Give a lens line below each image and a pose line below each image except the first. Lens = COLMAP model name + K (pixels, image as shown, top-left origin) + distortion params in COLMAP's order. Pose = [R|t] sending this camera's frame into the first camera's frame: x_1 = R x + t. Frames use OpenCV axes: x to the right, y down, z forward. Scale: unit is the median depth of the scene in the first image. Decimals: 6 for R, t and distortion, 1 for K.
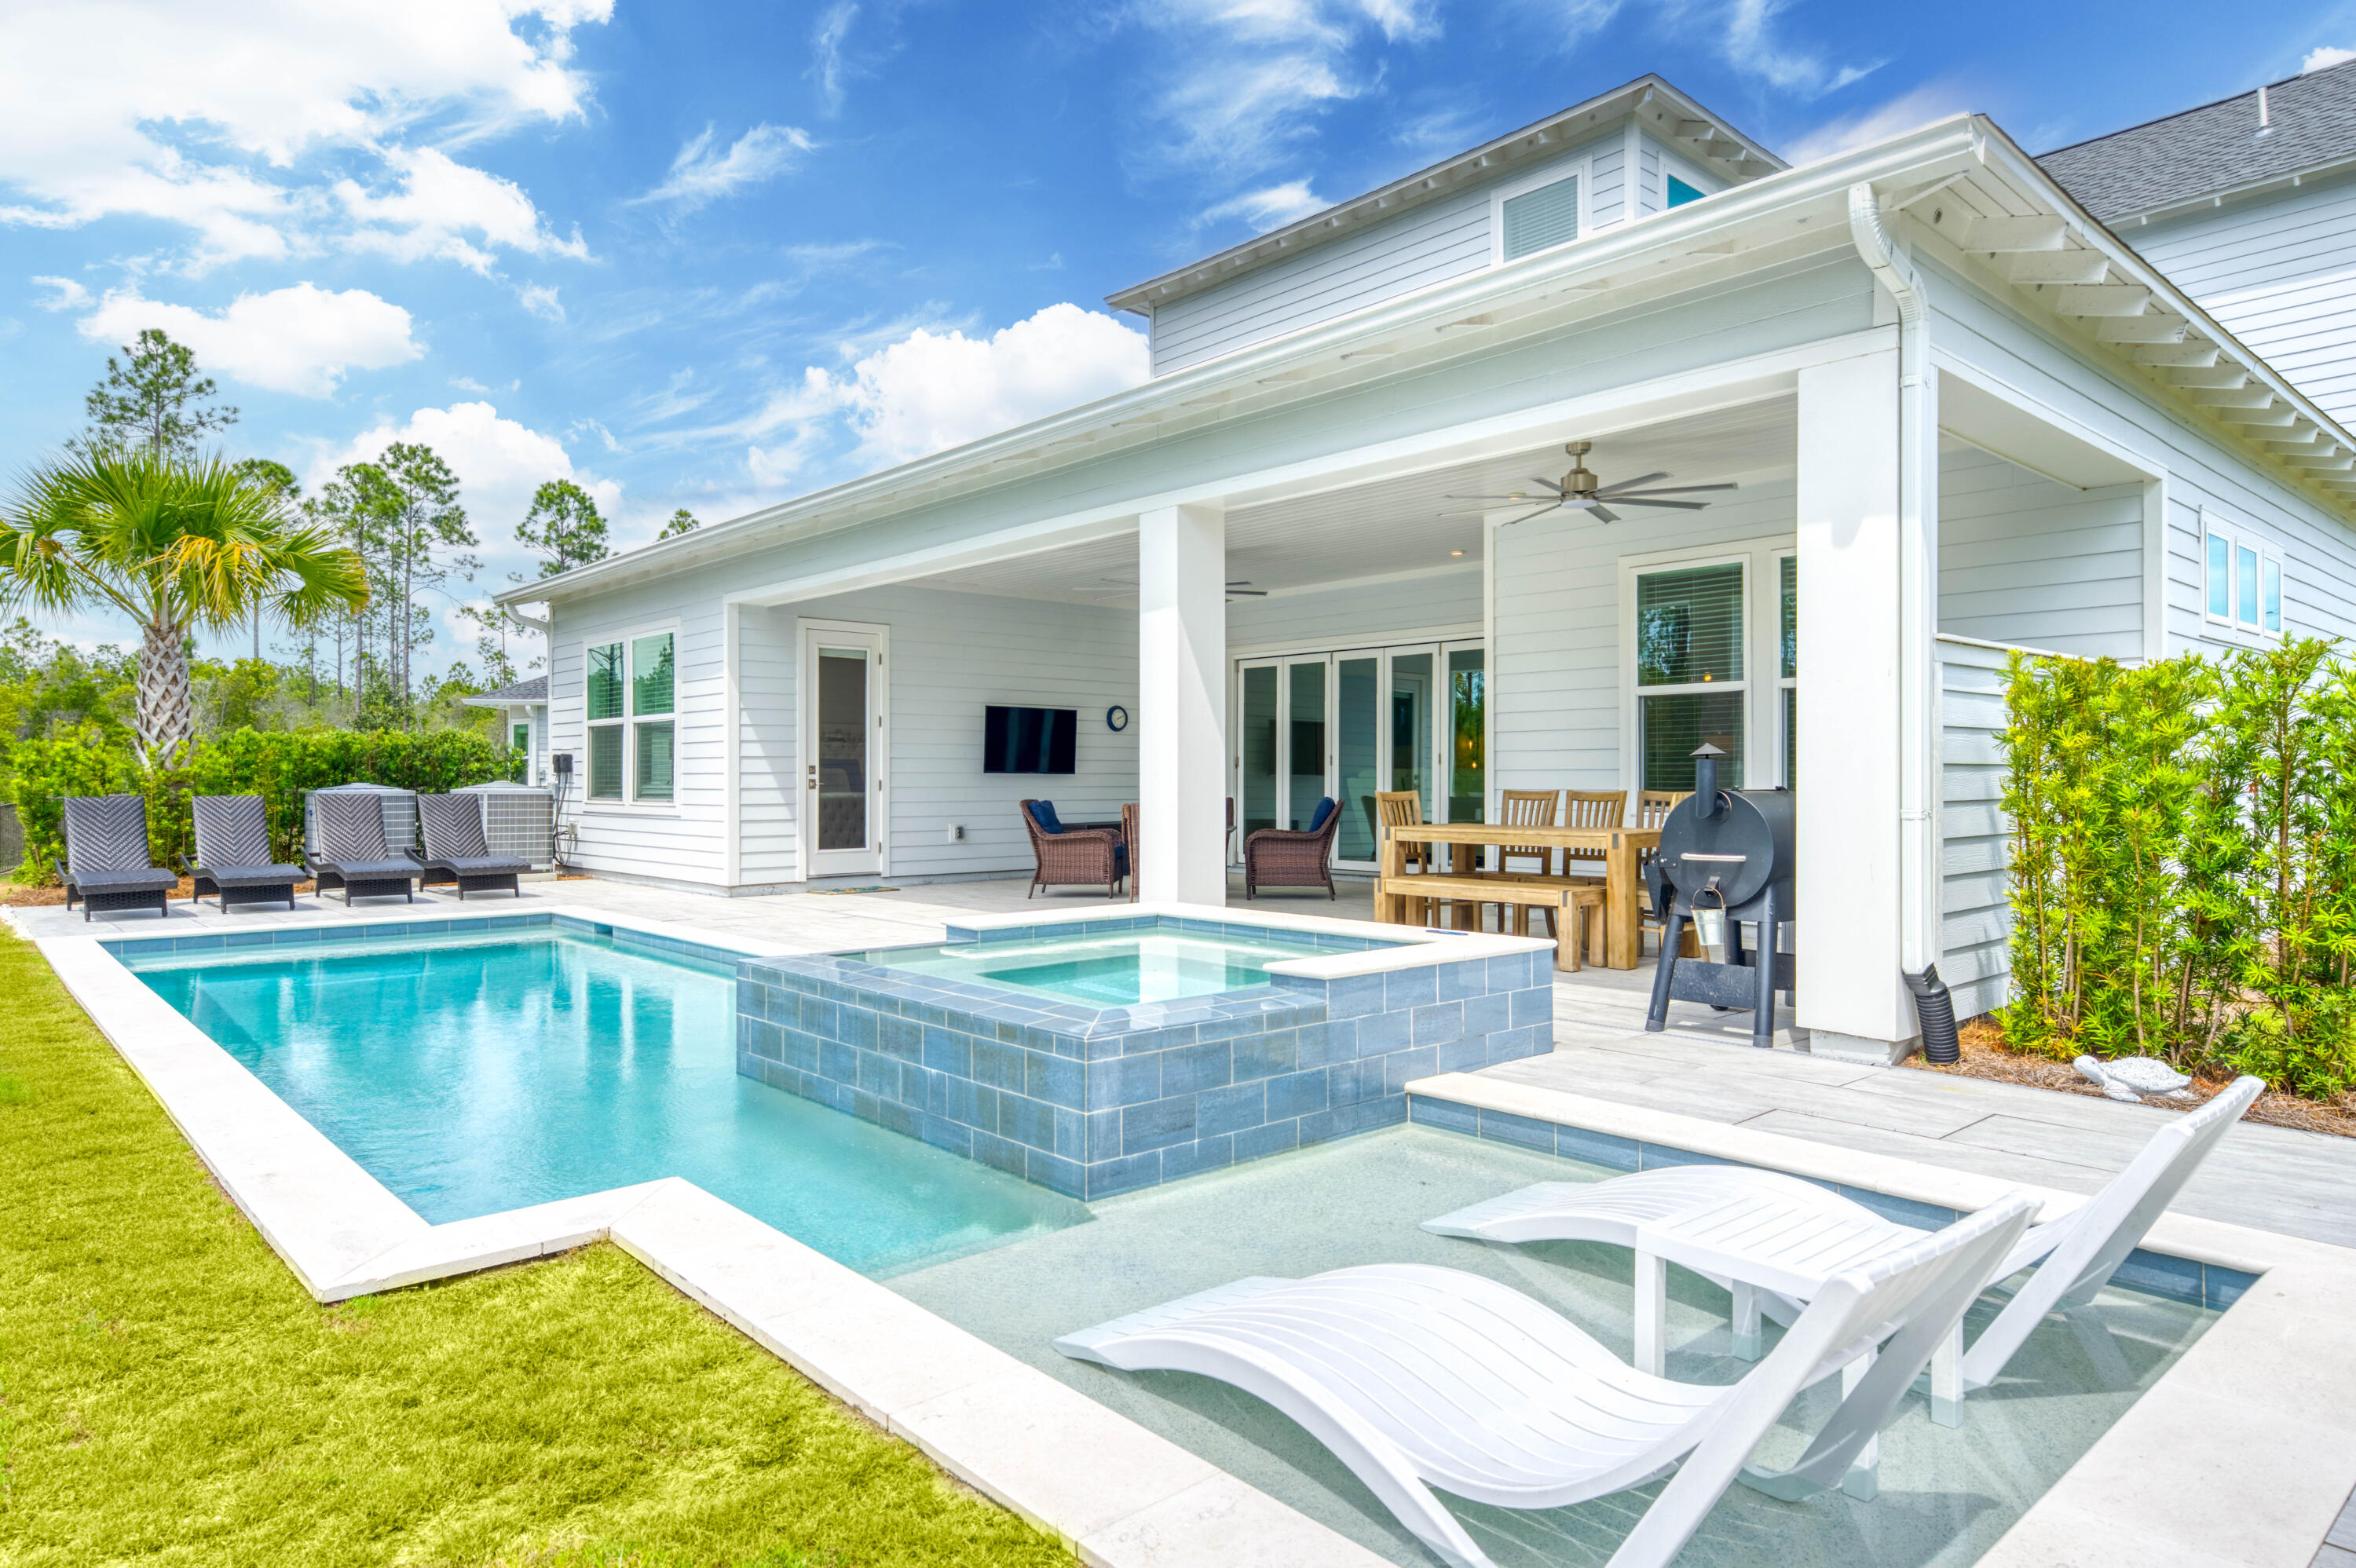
lens RADIAL K [[1387.8, 0, 1178.0], [0, 1387.8, 784.0], [0, 0, 1]] dist [0.019472, -0.000456]
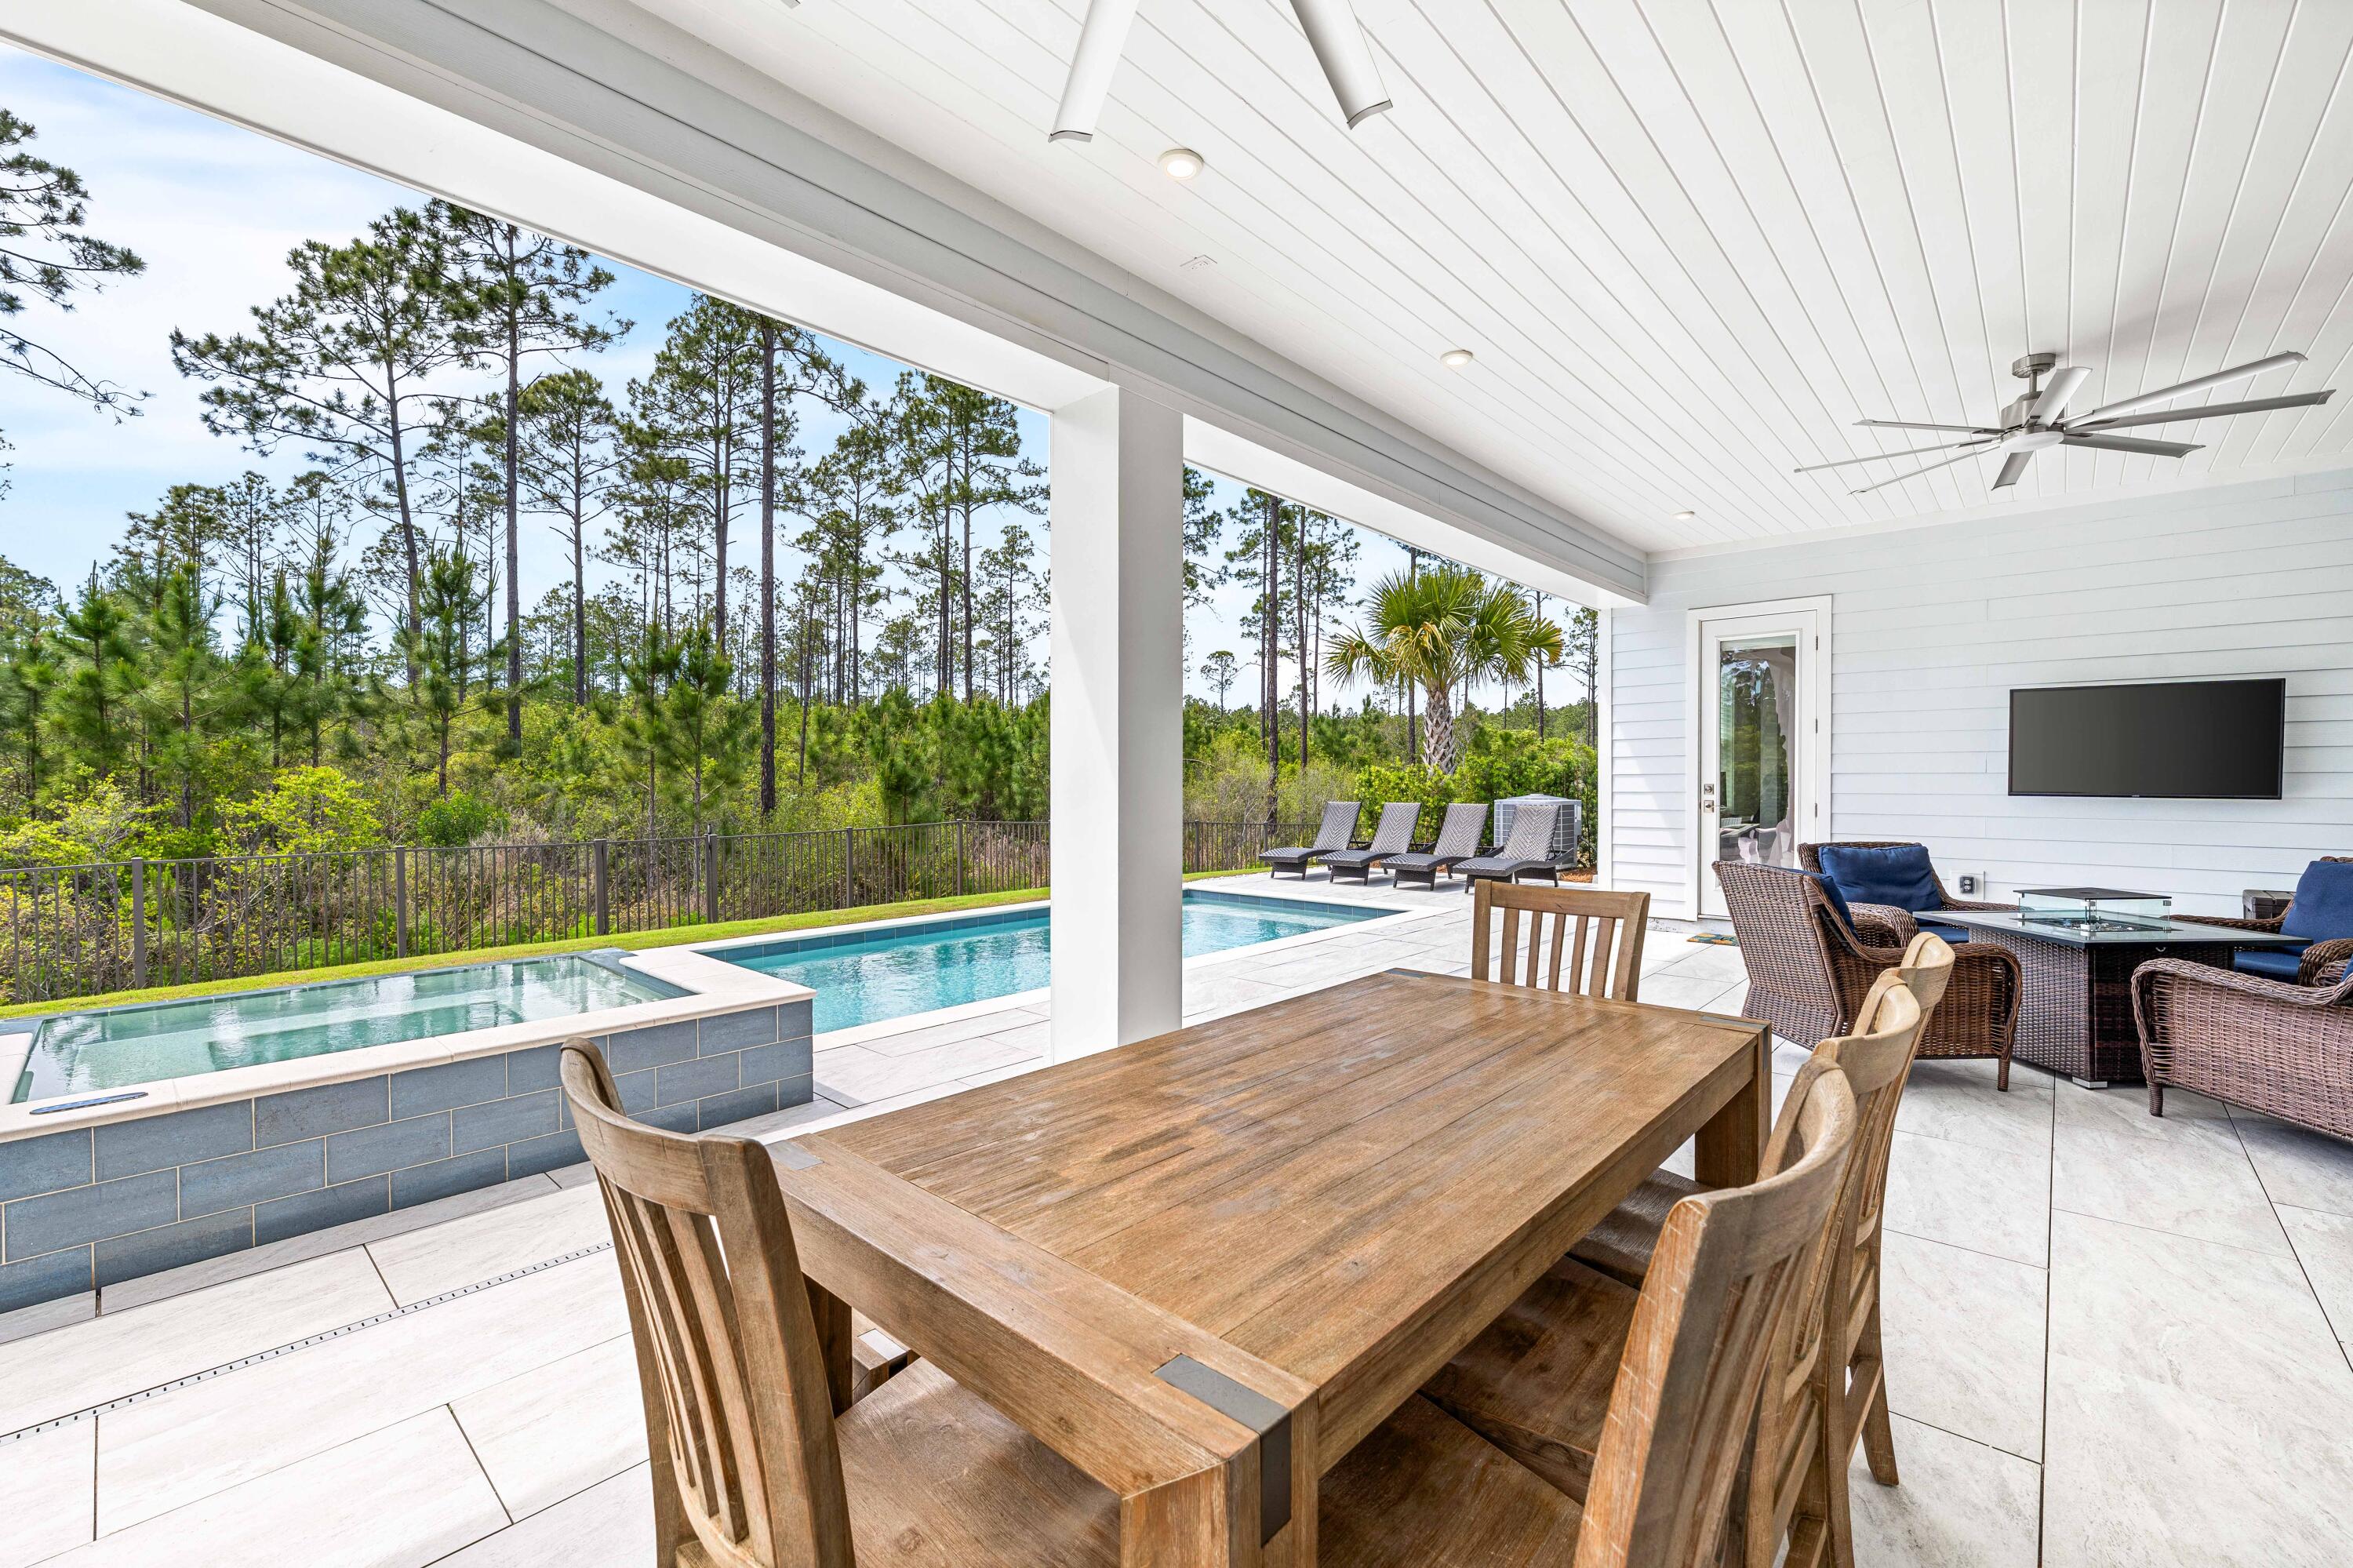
lens RADIAL K [[959.9, 0, 1176.5], [0, 959.9, 816.2], [0, 0, 1]] dist [0.021058, -0.014349]
pose [[0.097886, 0.042194, -0.994303, 0.306598], [-0.001309, 0.999105, 0.042269, -0.019378], [0.995197, -0.002836, 0.097854, 0.664783]]
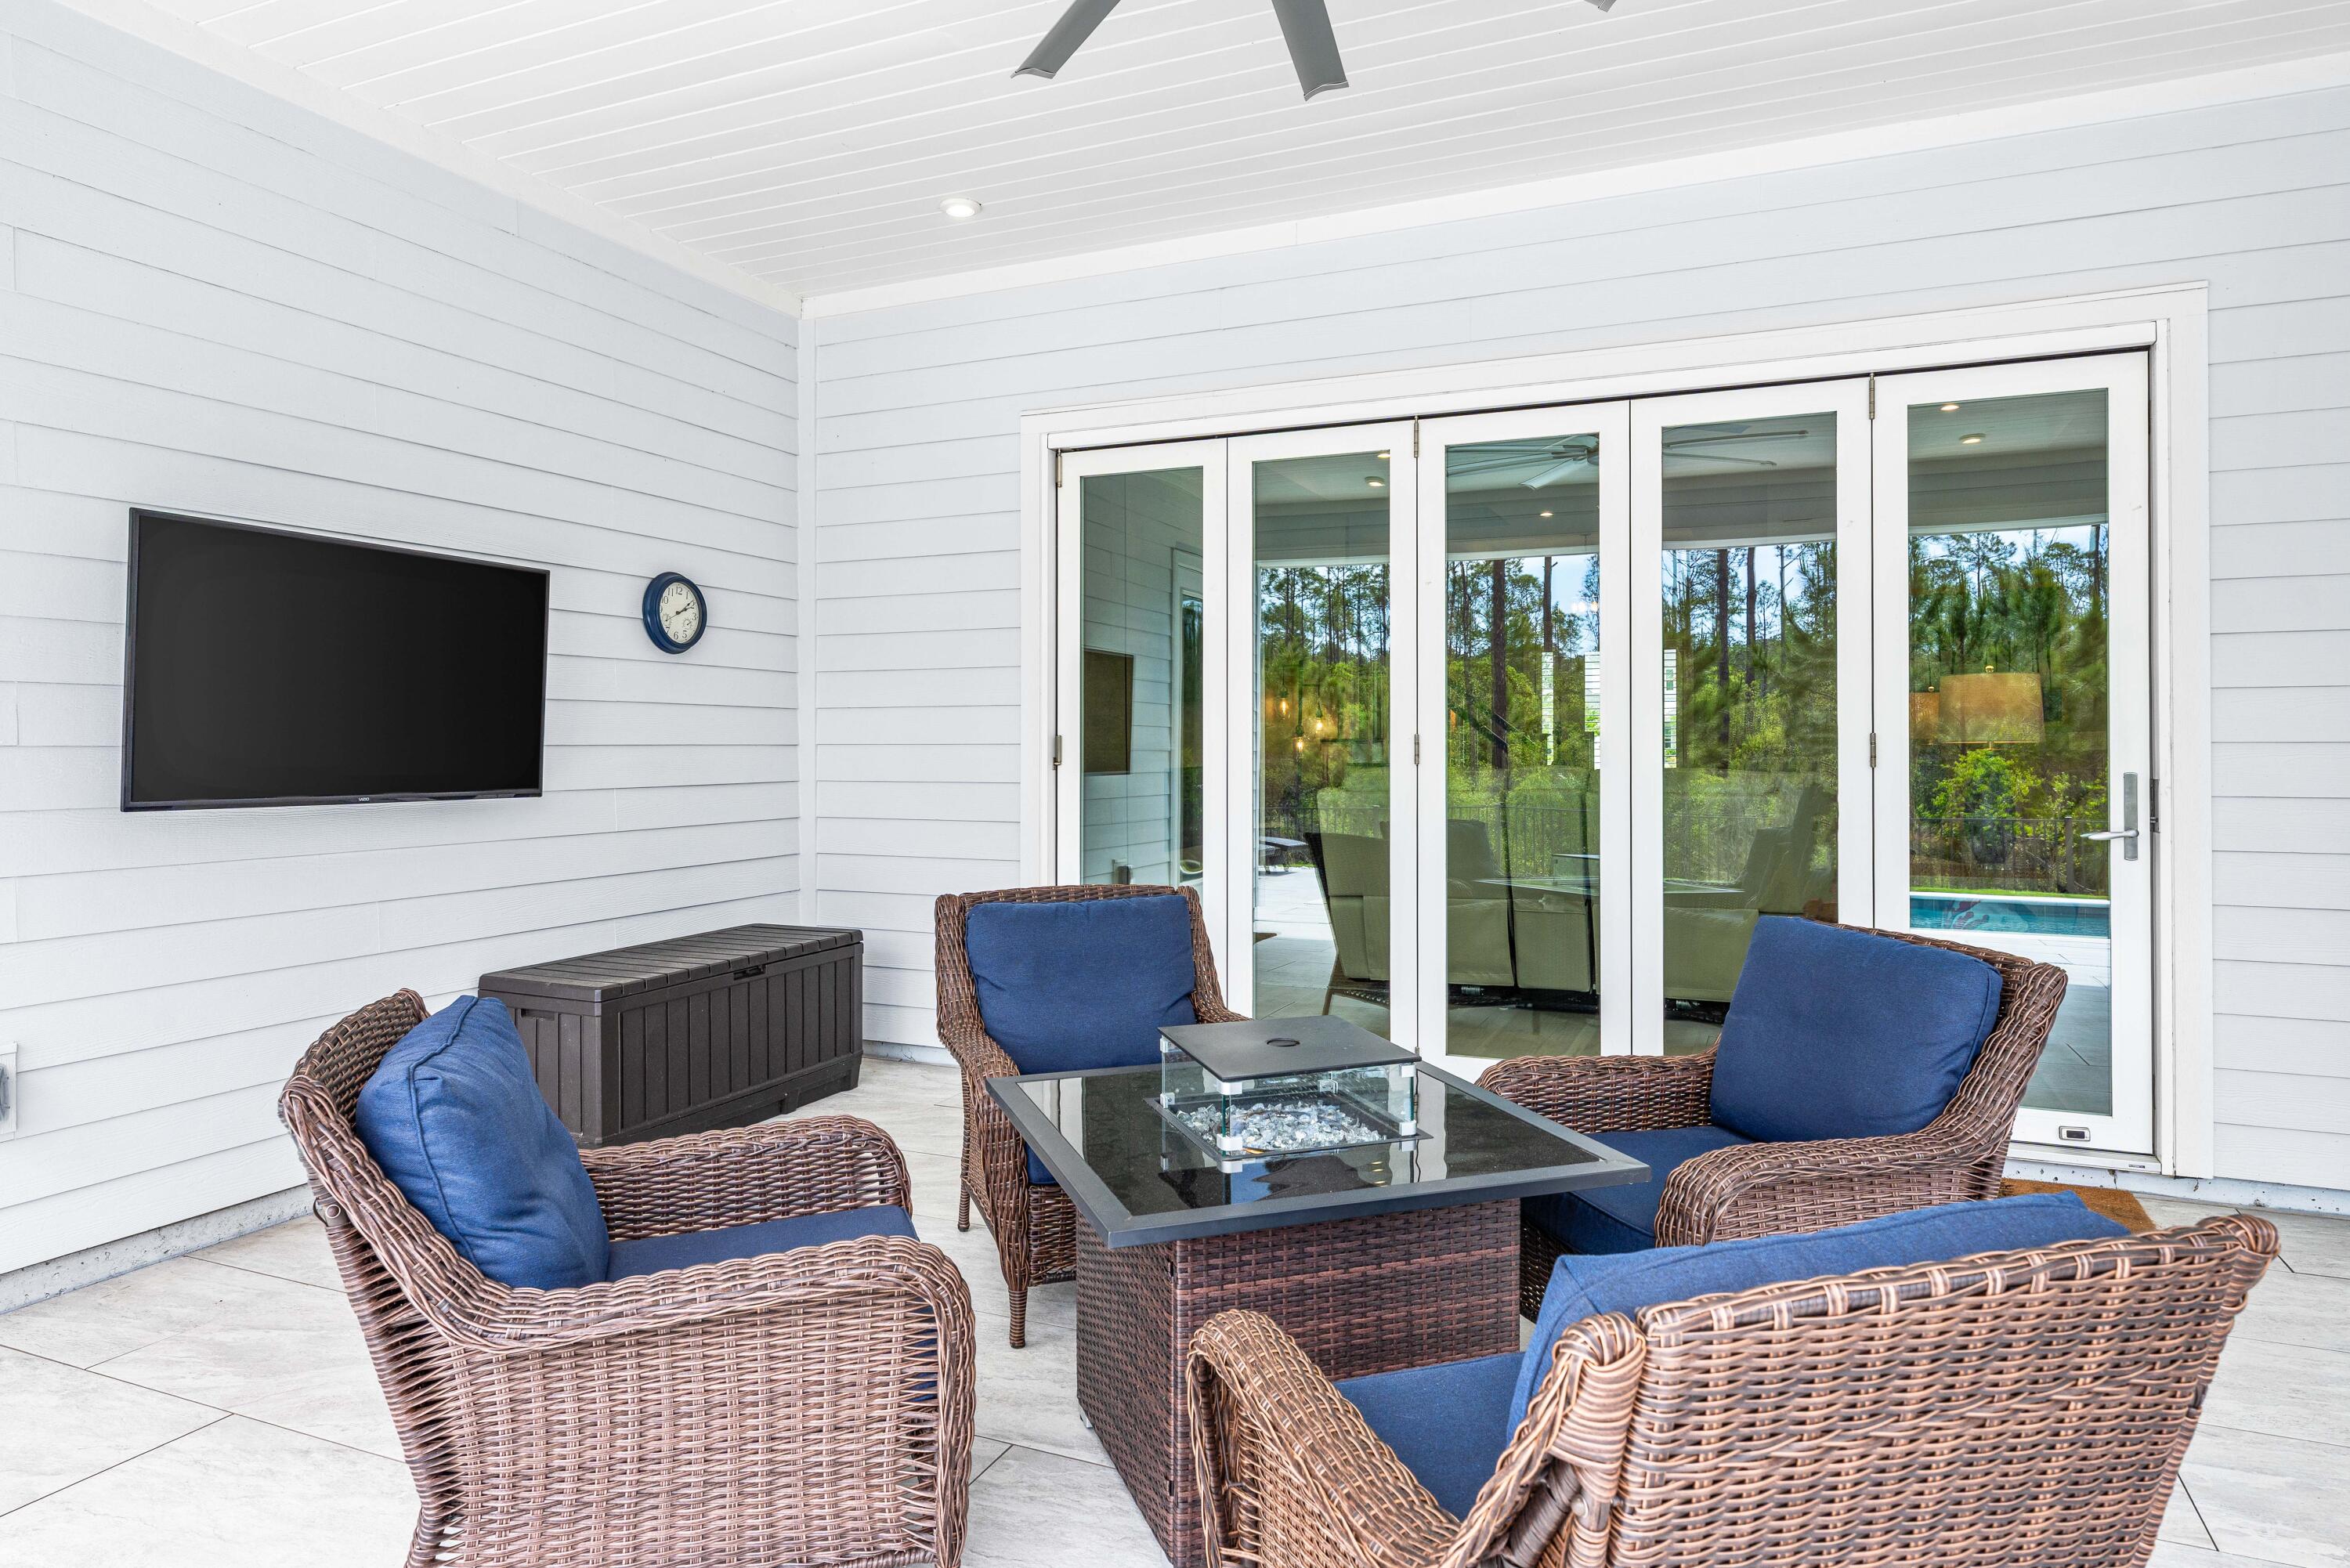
lens RADIAL K [[1411.8, 0, 1177.9], [0, 1411.8, 726.0], [0, 0, 1]] dist [0.003028, 0.000288]
pose [[0.910481, 0.008448, 0.413465, -0.091636], [-0.004129, 0.999927, -0.011337, -0.022976], [-0.413531, 0.008615, 0.910449, 0.834850]]
